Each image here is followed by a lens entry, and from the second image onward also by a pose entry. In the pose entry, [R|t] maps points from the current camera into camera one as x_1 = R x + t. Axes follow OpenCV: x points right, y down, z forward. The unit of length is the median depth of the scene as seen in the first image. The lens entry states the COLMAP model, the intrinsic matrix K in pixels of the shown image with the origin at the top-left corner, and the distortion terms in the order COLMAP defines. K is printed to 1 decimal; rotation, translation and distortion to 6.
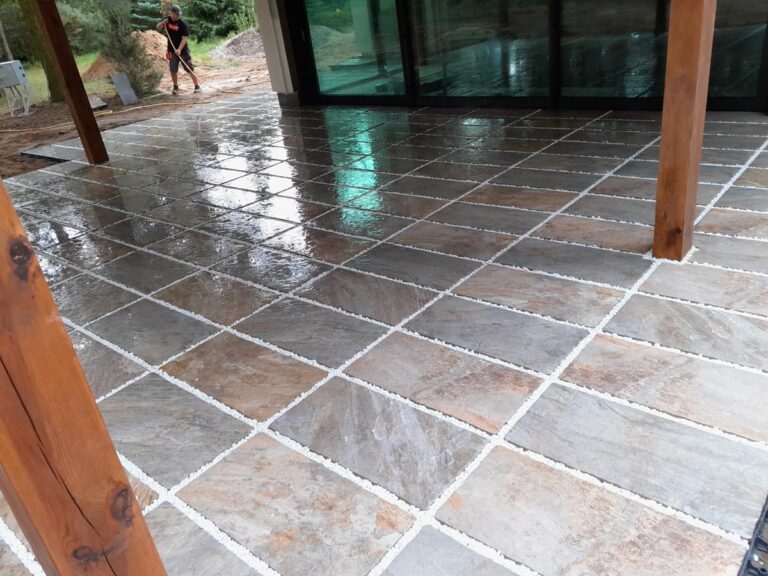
lens RADIAL K [[608.2, 0, 389.0], [0, 608.2, 287.2], [0, 0, 1]] dist [0.014736, -0.029998]
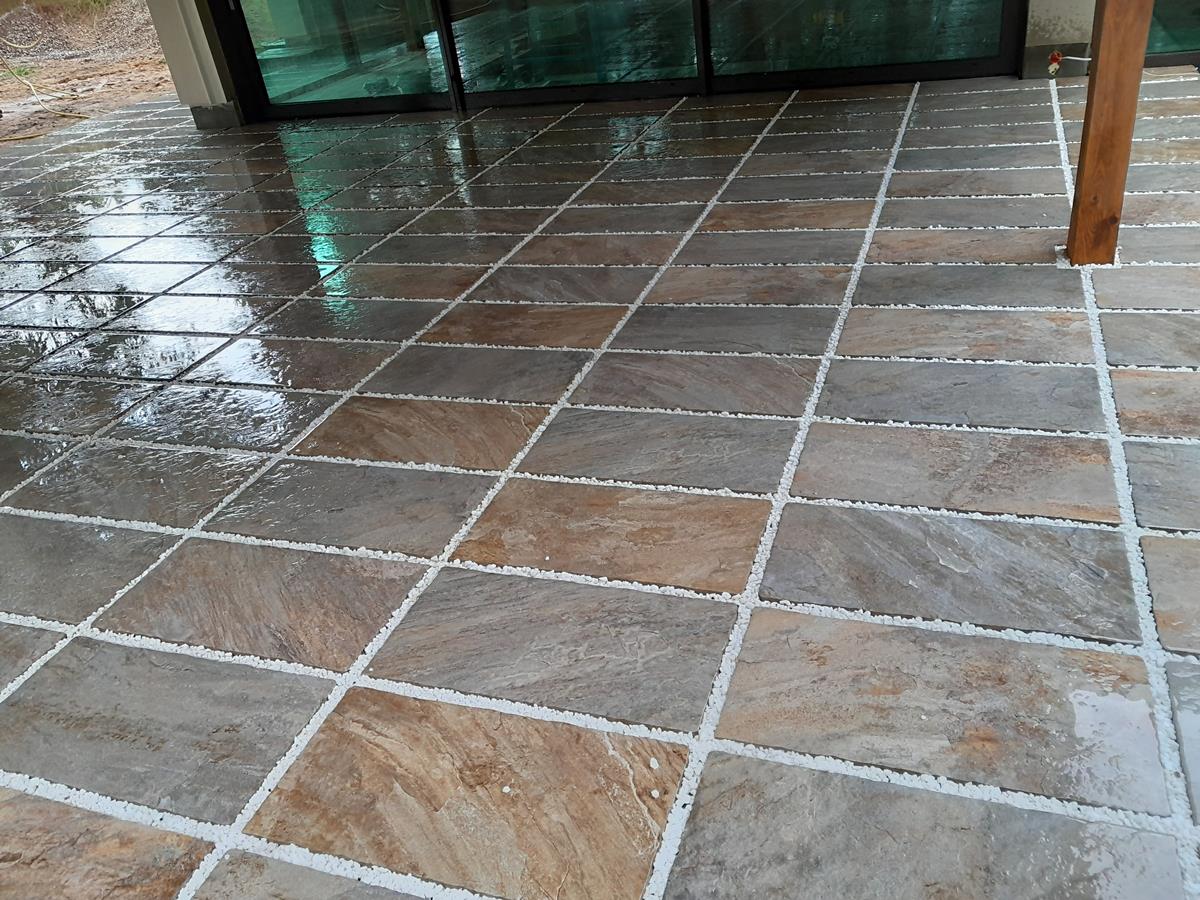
lens RADIAL K [[950.4, 0, 605.7], [0, 950.4, 443.7], [0, 0, 1]] dist [0.014736, -0.029998]
pose [[0.936483, -0.171115, 0.306136, -0.402299], [0.162068, 0.985249, 0.054933, 0.005838], [-0.311020, -0.001829, 0.950402, 0.120544]]
